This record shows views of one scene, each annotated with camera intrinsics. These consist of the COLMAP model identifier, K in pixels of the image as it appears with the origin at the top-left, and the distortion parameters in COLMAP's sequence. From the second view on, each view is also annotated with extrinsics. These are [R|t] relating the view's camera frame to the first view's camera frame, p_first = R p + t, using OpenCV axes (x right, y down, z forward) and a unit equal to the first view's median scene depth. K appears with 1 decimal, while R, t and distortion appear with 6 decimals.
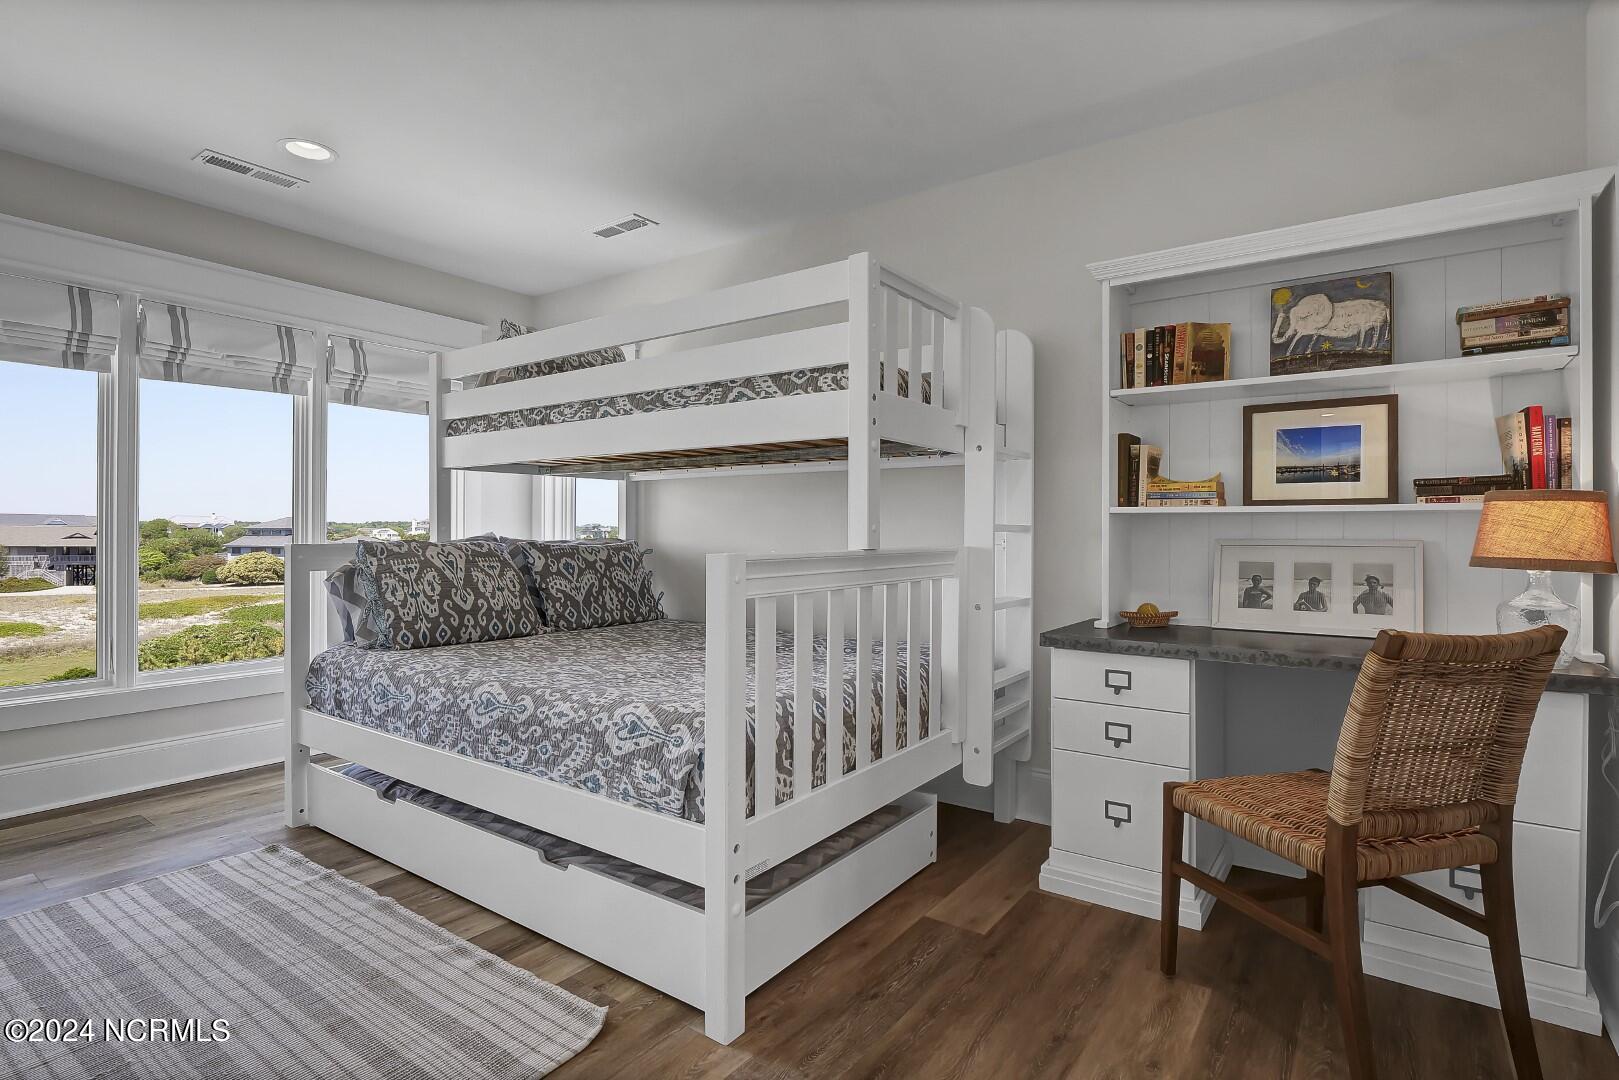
lens RADIAL K [[803.8, 0, 818.8], [0, 803.8, 533.4], [0, 0, 1]] dist [-0.005305, -0.000338]
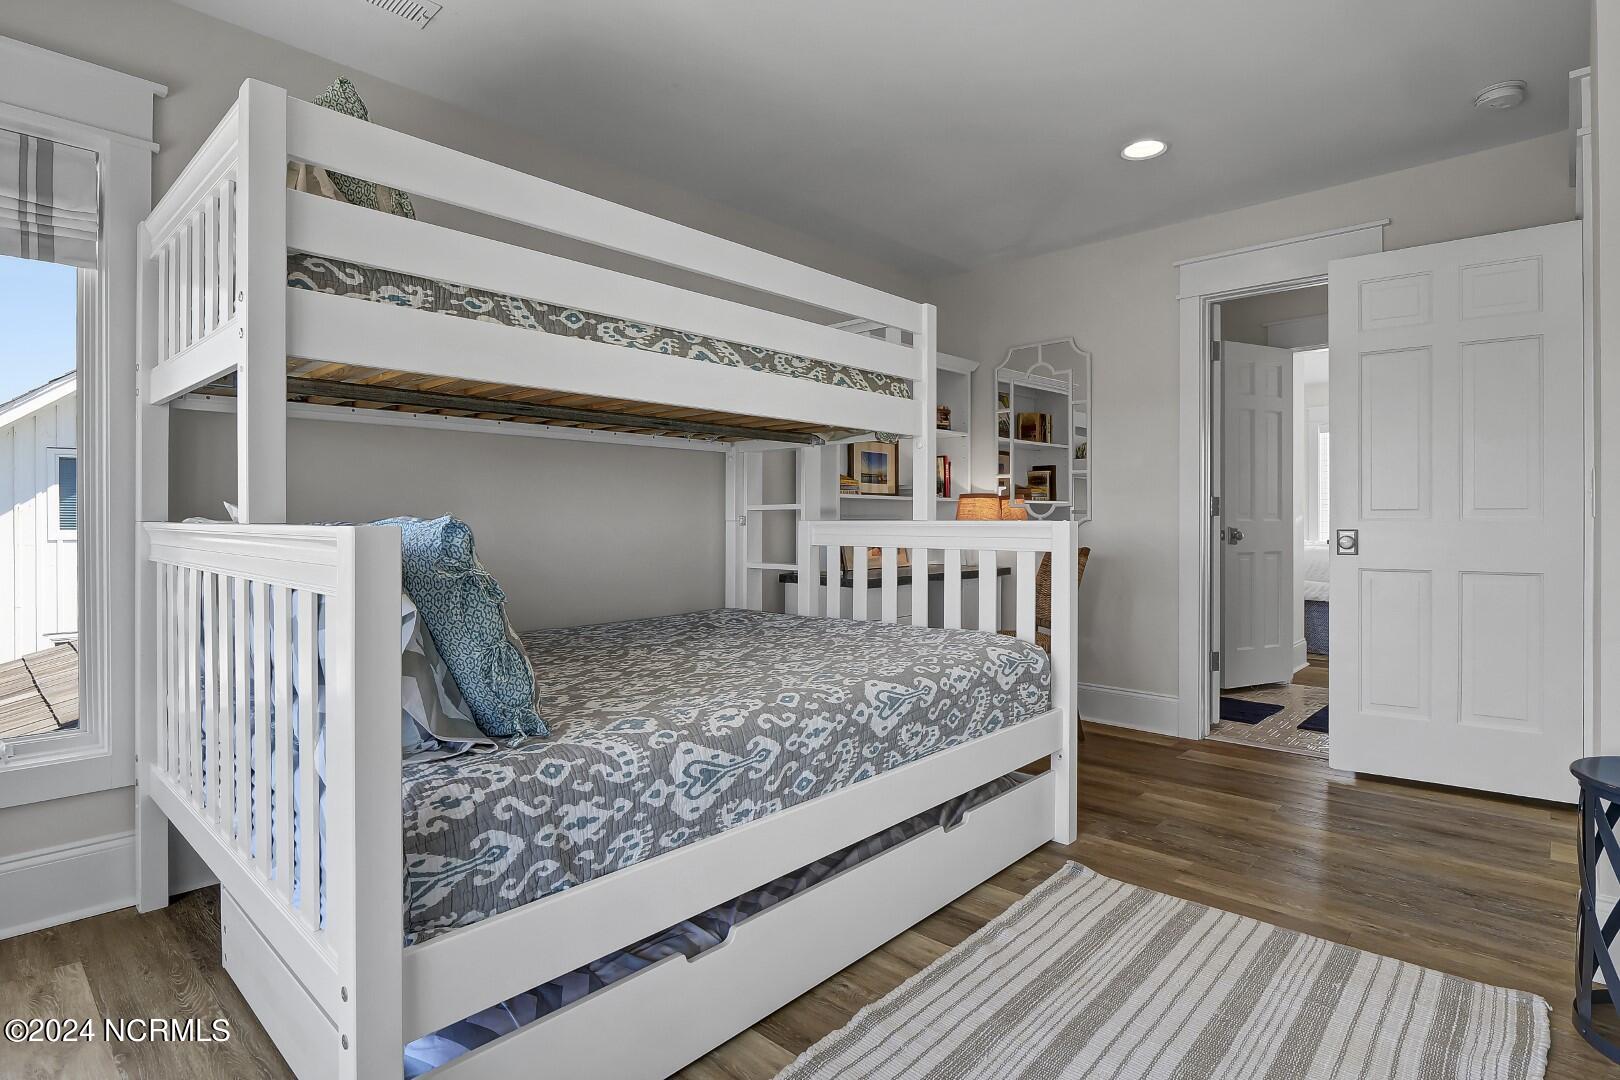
lens RADIAL K [[804.3, 0, 821.6], [0, 804.3, 525.2], [0, 0, 1]] dist [-0.005305, -0.000338]
pose [[0.130062, -0.009957, 0.991456, -1.219149], [0.004722, 0.999944, 0.009423, 0.012754], [-0.991495, 0.003456, 0.130102, 0.917806]]
